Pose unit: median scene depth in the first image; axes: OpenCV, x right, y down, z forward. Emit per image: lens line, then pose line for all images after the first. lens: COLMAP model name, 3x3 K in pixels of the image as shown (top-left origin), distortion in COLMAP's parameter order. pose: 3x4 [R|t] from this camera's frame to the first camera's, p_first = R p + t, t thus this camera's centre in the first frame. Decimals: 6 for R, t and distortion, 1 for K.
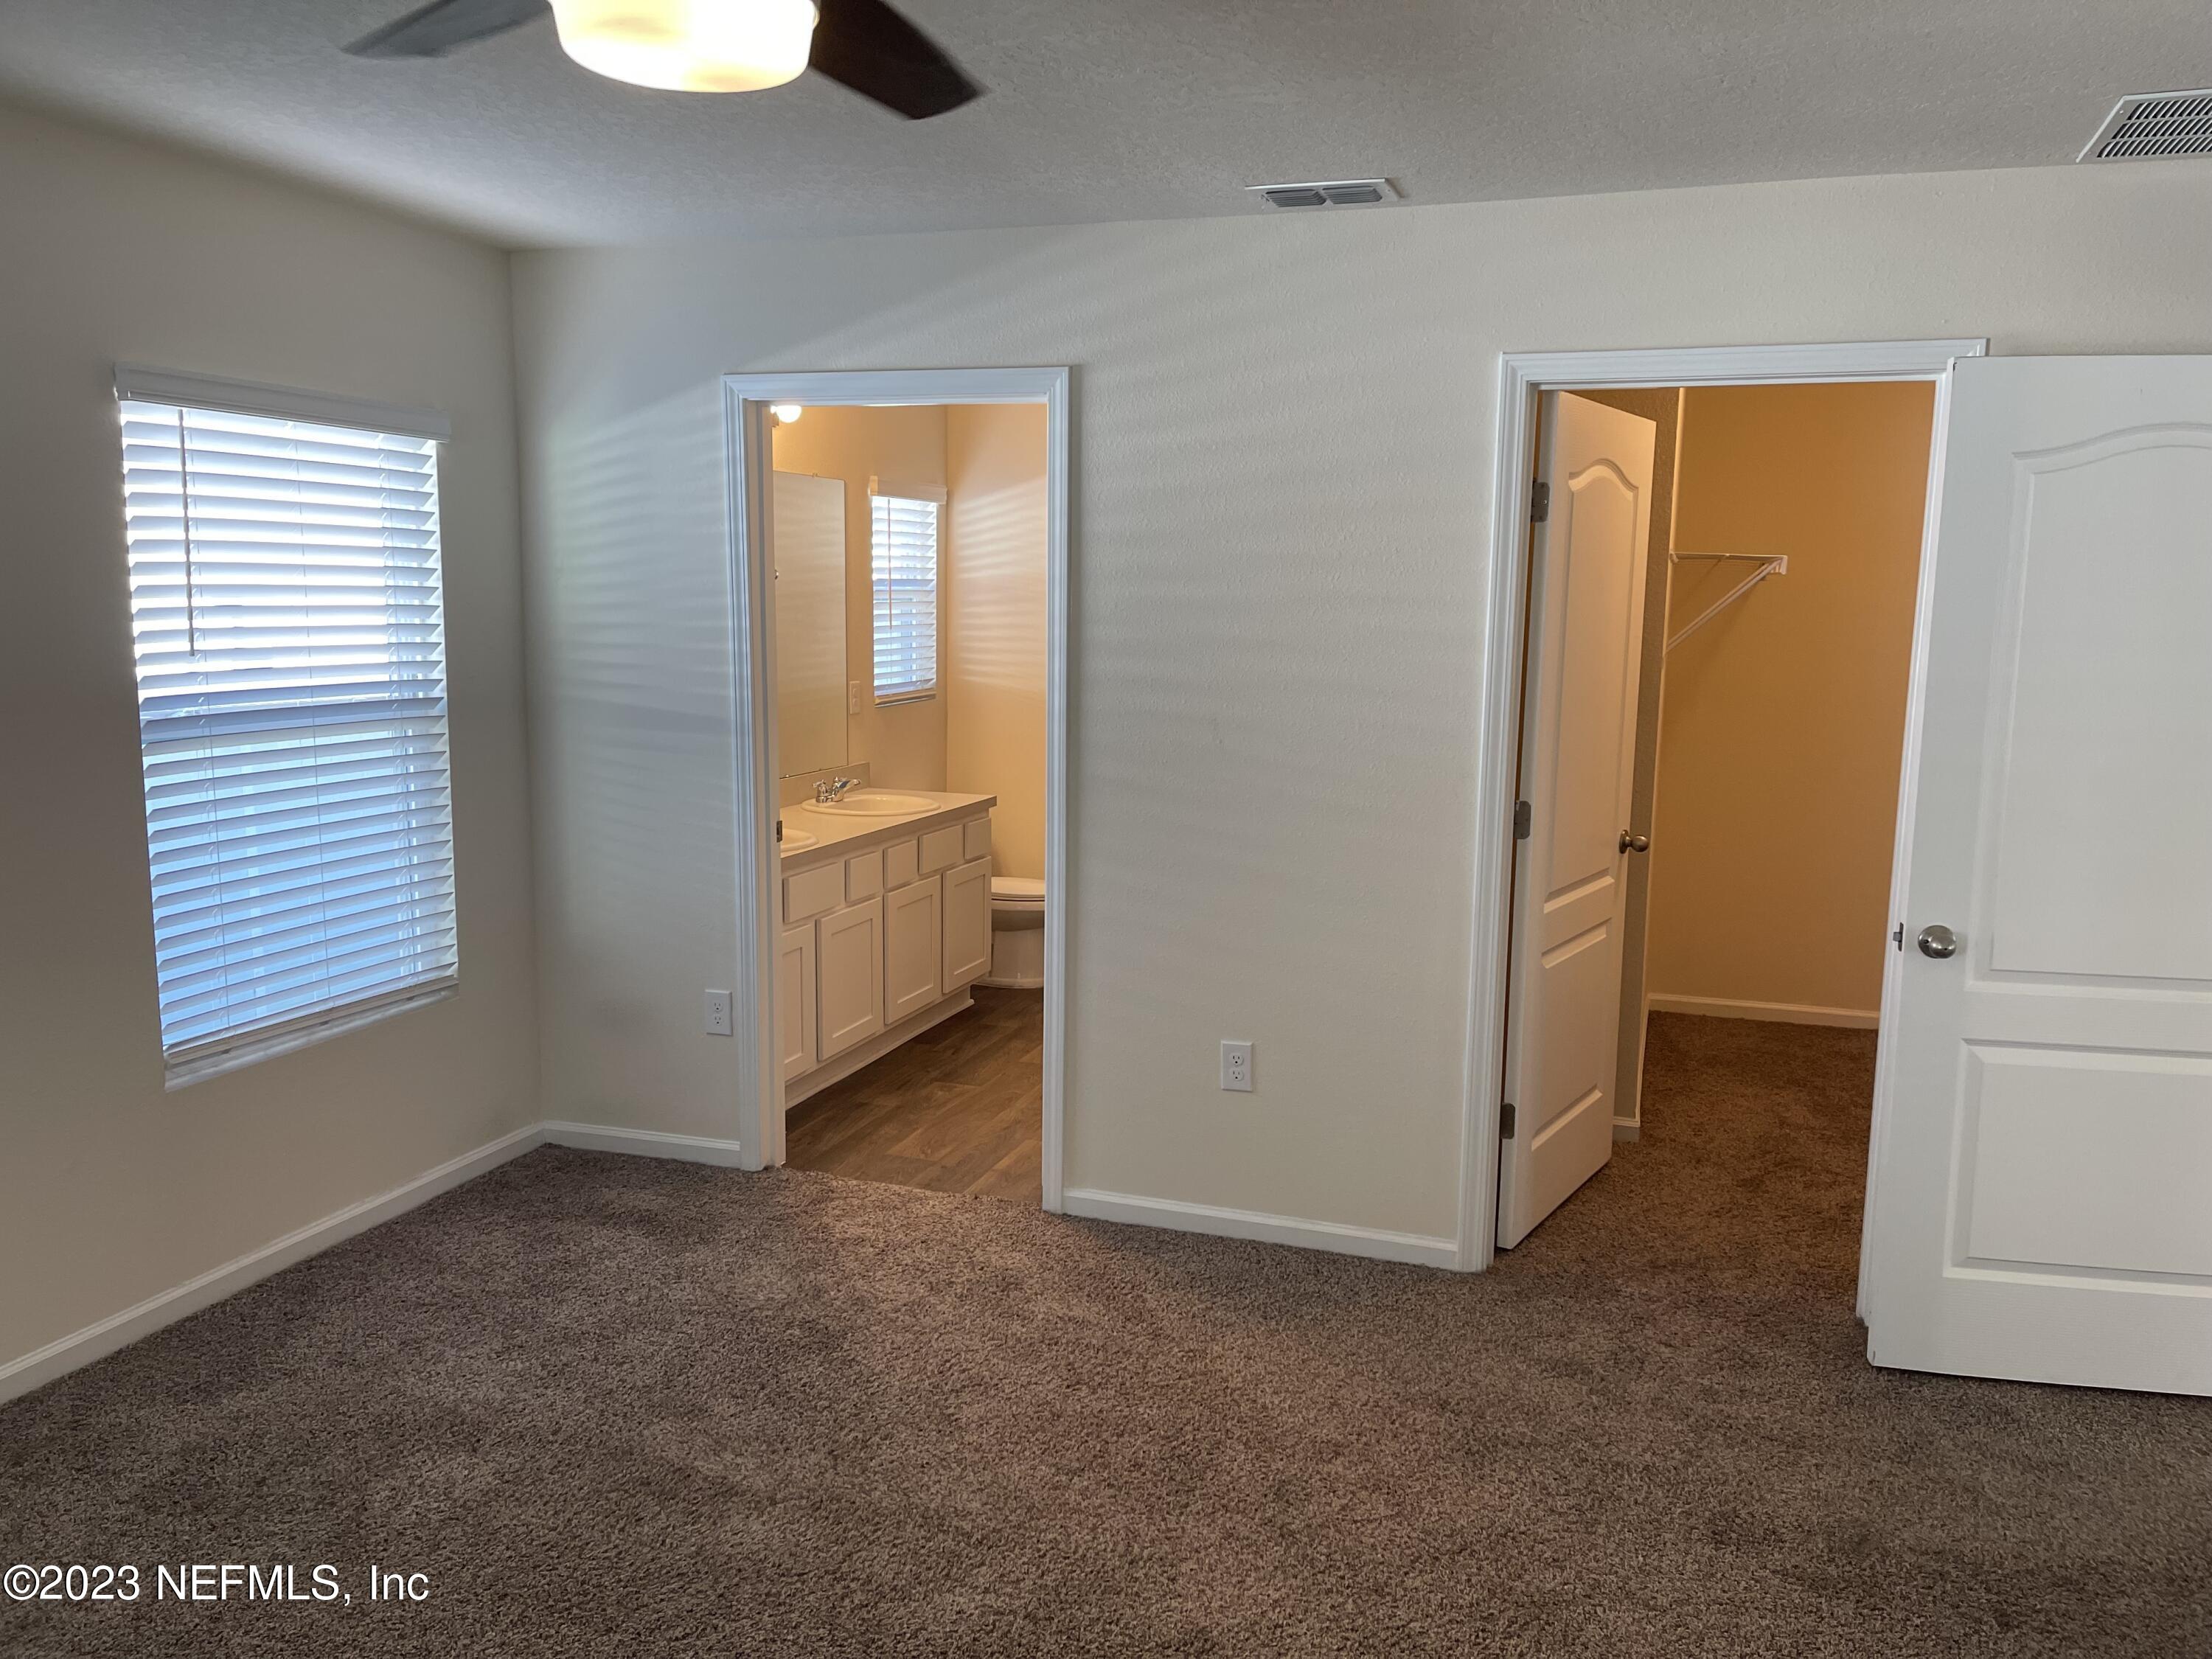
lens RADIAL K [[1704.3, 0, 1111.9], [0, 1704.3, 830.3], [0, 0, 1]] dist [0.055949, -0.036964]
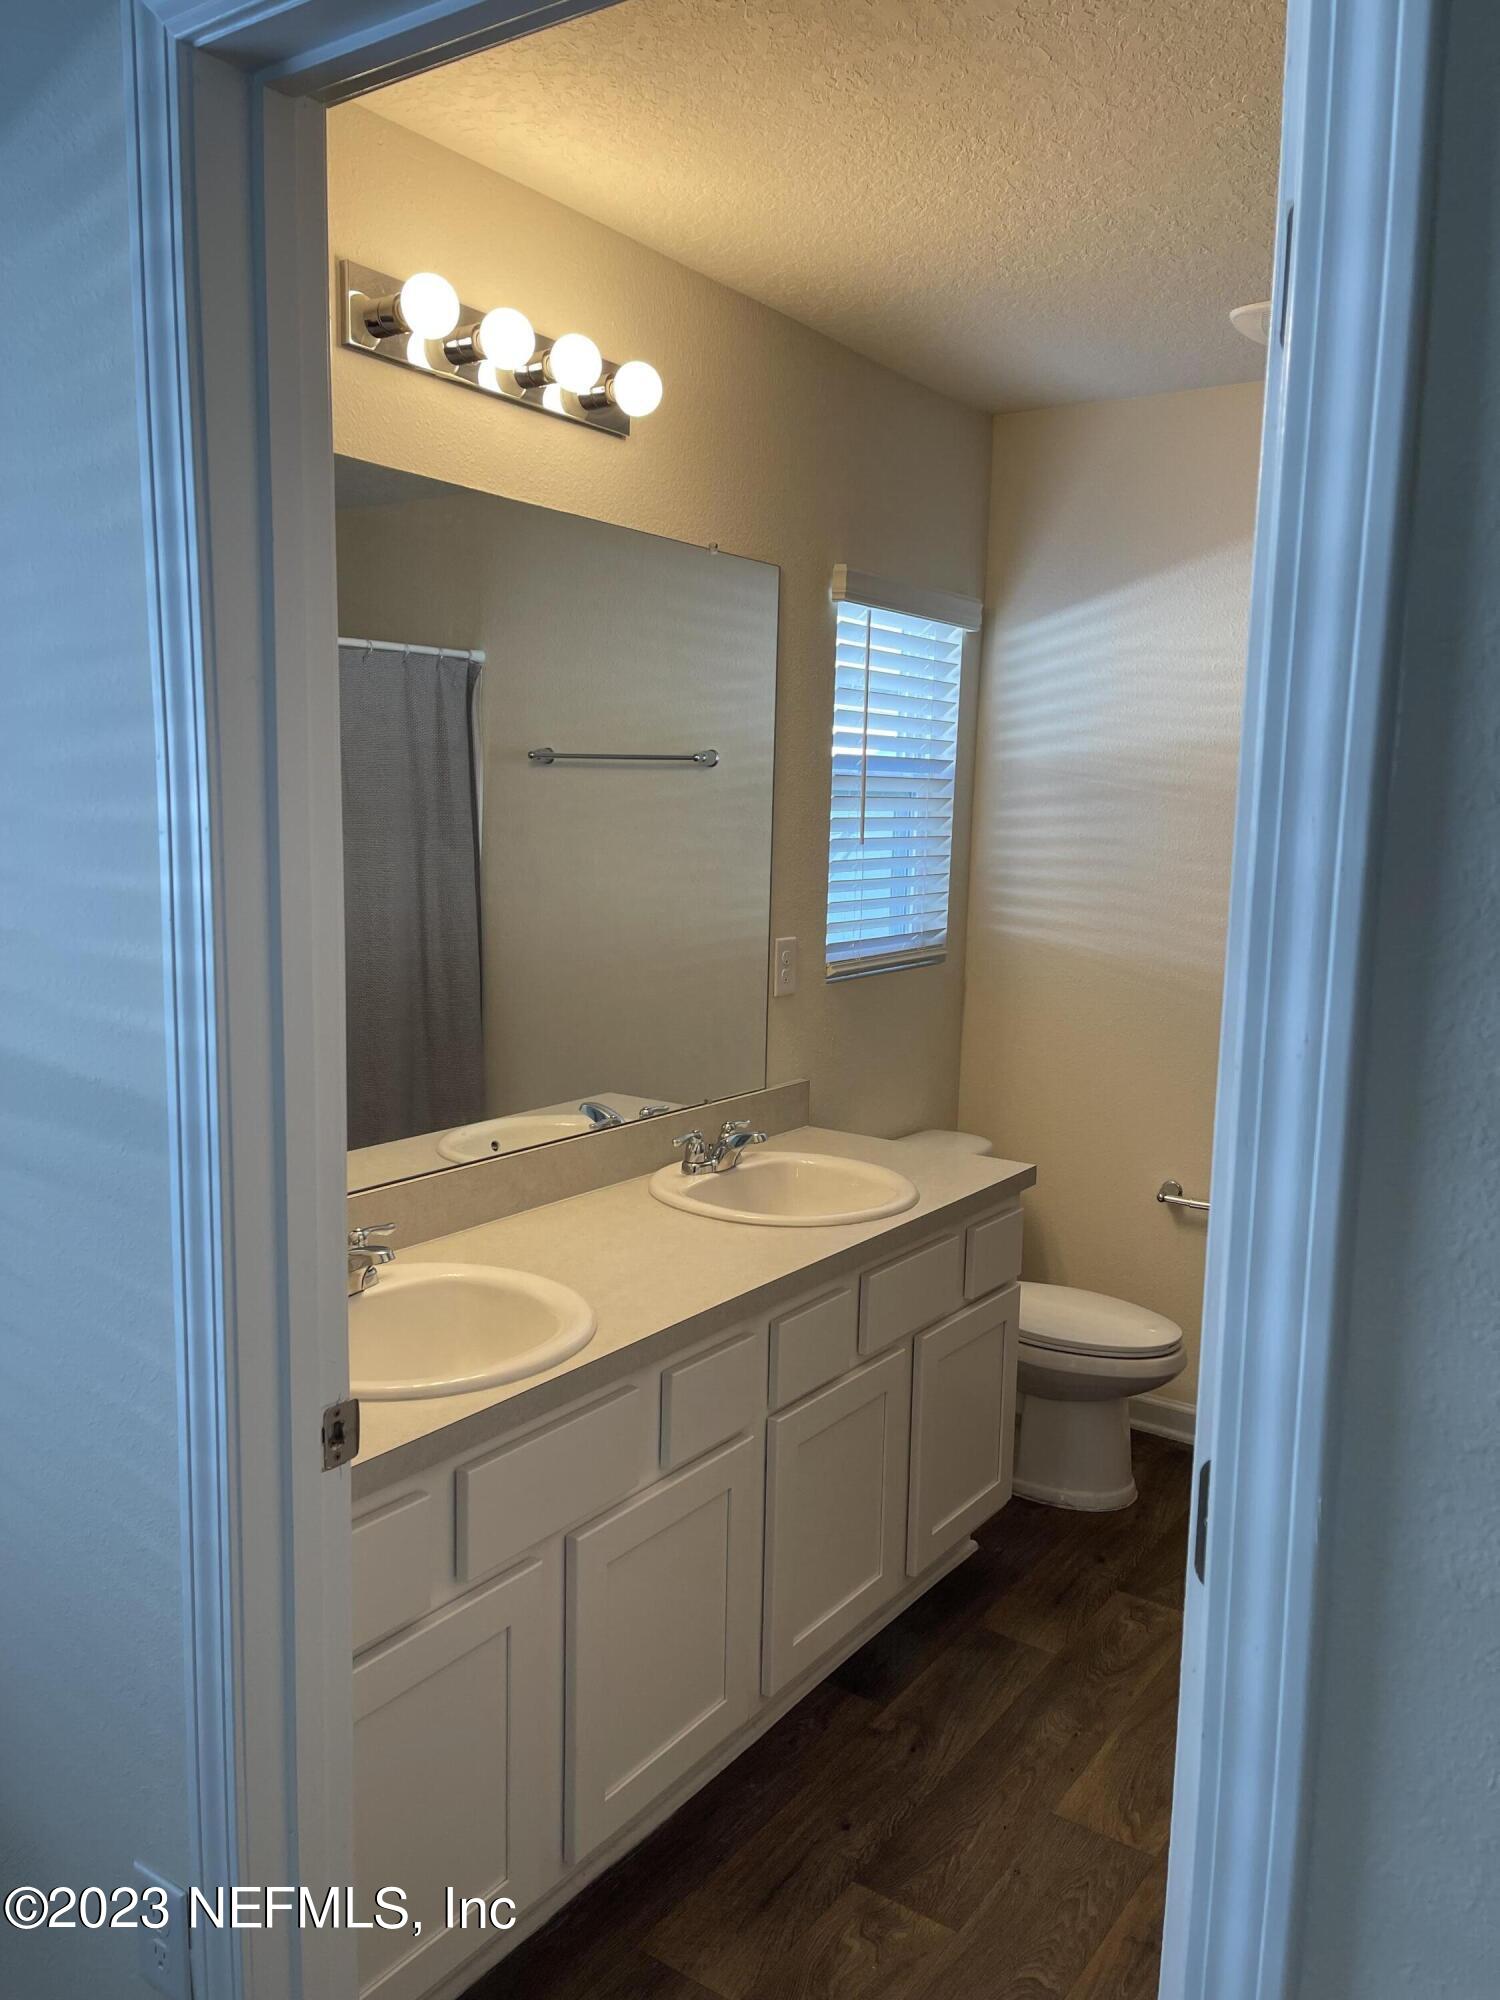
lens RADIAL K [[1540.9, 0, 677.7], [0, 1540.9, 1039.8], [0, 0, 1]] dist [0.055949, -0.036964]
pose [[0.951262, 0.048383, -0.304565, -0.029226], [-0.046814, 0.998826, 0.012458, -0.057230], [0.304810, 0.002407, 0.952410, 0.499538]]
